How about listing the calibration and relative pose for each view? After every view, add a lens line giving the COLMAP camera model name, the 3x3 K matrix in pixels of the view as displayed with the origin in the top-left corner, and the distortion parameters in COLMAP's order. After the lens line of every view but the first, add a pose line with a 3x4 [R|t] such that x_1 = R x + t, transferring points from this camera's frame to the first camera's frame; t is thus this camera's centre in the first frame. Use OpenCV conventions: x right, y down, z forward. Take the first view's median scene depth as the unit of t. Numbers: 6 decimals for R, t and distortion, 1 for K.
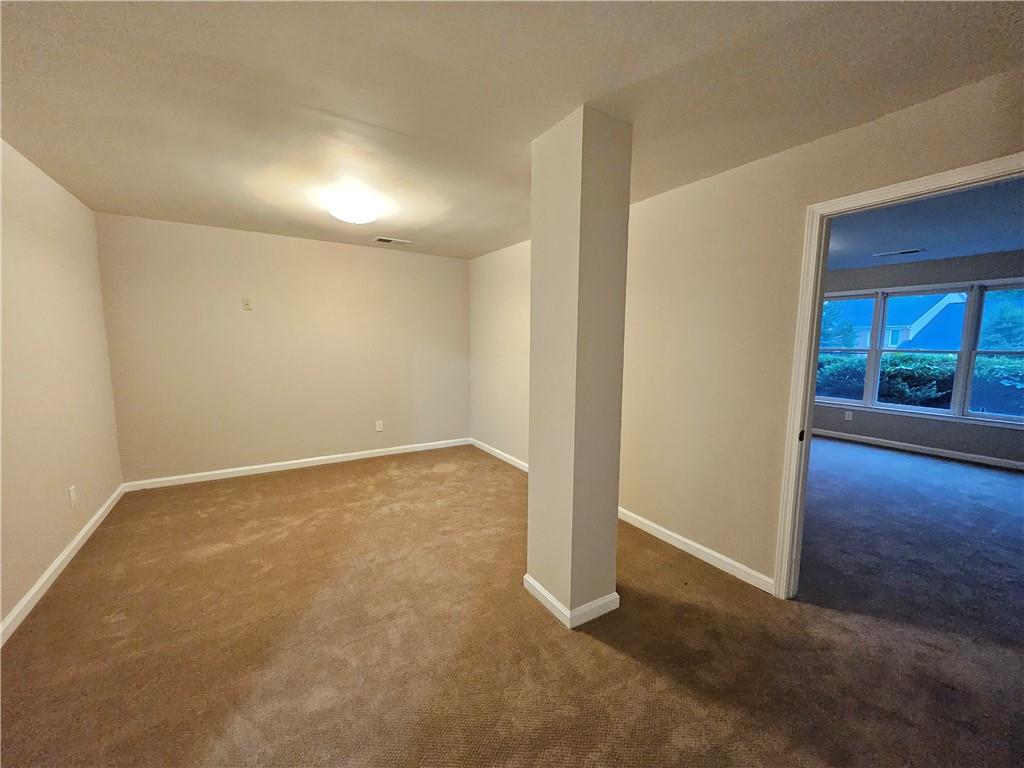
lens RADIAL K [[408.2, 0, 507.4], [0, 408.2, 387.1], [0, 0, 1]] dist [0.002896, 0.000683]
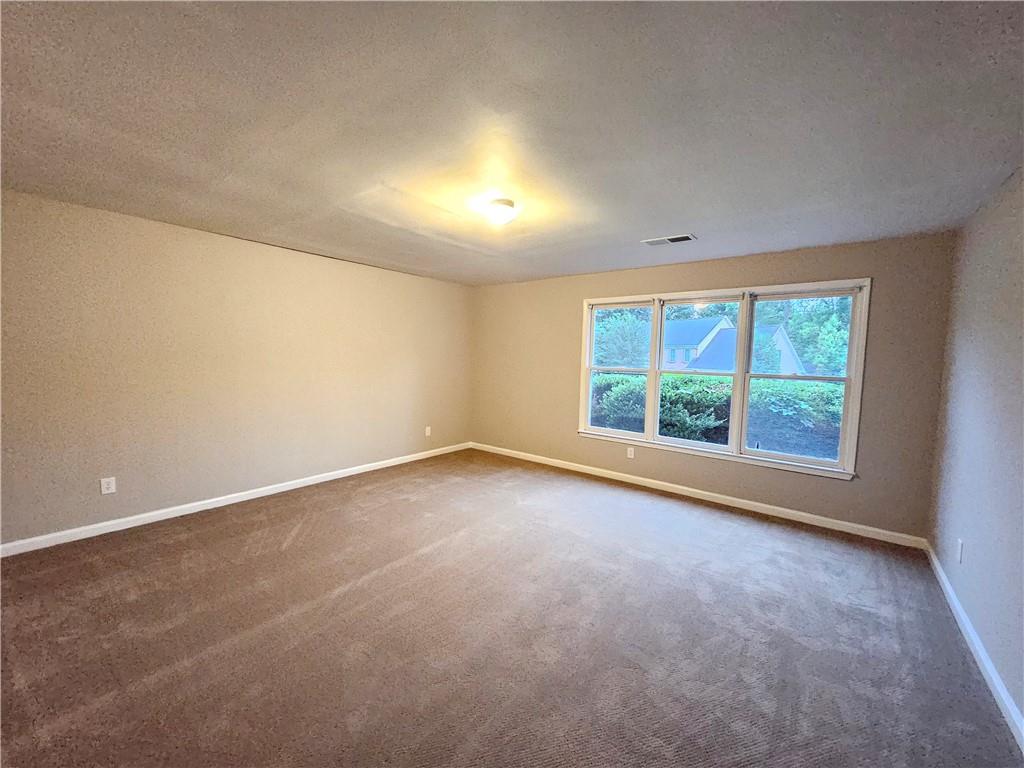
lens RADIAL K [[408.2, 0, 516.1], [0, 408.2, 382.1], [0, 0, 1]] dist [0.002896, 0.000683]
pose [[0.938114, -0.002320, 0.346319, 0.369204], [0.016558, 0.999135, -0.038157, -0.042154], [-0.345931, 0.041530, 0.937340, 0.347030]]
